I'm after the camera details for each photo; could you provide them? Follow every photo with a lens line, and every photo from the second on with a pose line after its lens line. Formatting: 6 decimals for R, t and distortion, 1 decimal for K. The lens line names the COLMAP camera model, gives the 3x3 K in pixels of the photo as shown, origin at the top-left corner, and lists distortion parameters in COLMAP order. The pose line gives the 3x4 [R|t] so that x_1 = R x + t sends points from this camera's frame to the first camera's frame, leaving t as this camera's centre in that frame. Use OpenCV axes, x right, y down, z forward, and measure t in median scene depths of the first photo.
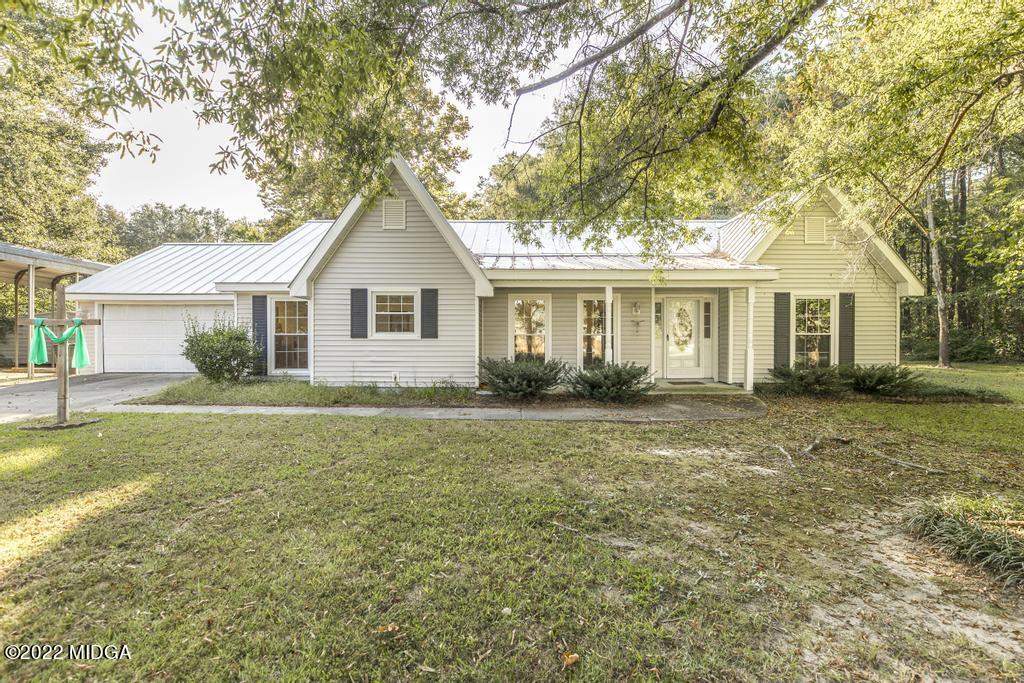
lens RADIAL K [[485.9, 0, 508.3], [0, 485.9, 344.7], [0, 0, 1]] dist [-0.000522, 0.002307]
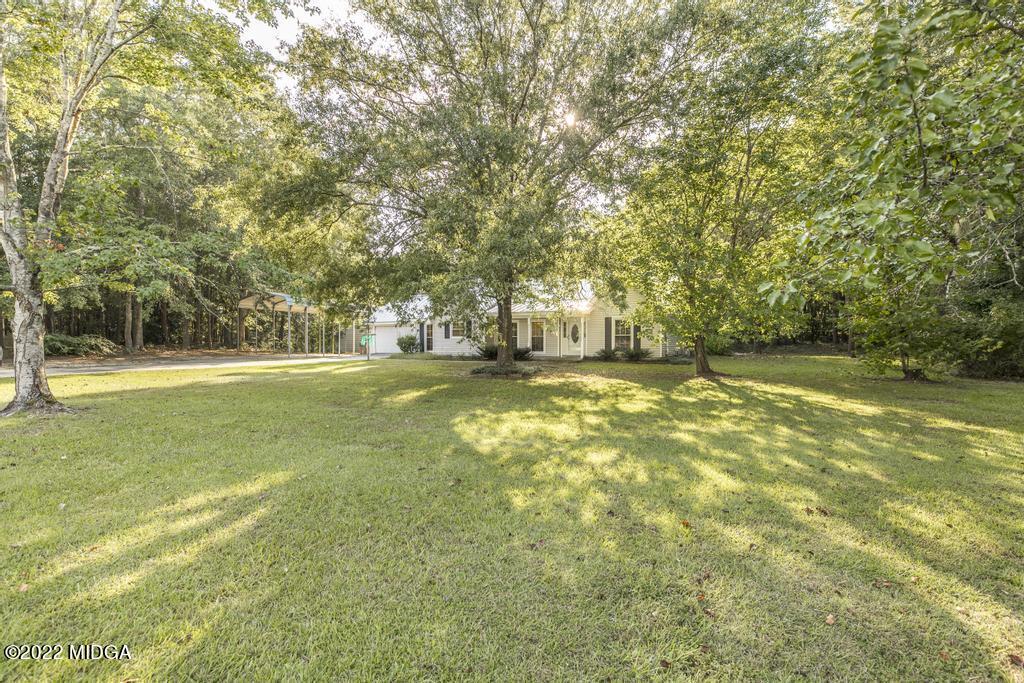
lens RADIAL K [[494.1, 0, 512.0], [0, 494.1, 341.5], [0, 0, 1]] dist [-0.019063, 0.000395]
pose [[0.914220, -0.006040, -0.405173, 1.205230], [0.007800, 0.999966, 0.002694, 0.000080], [0.405143, -0.005623, 0.914236, -1.487587]]
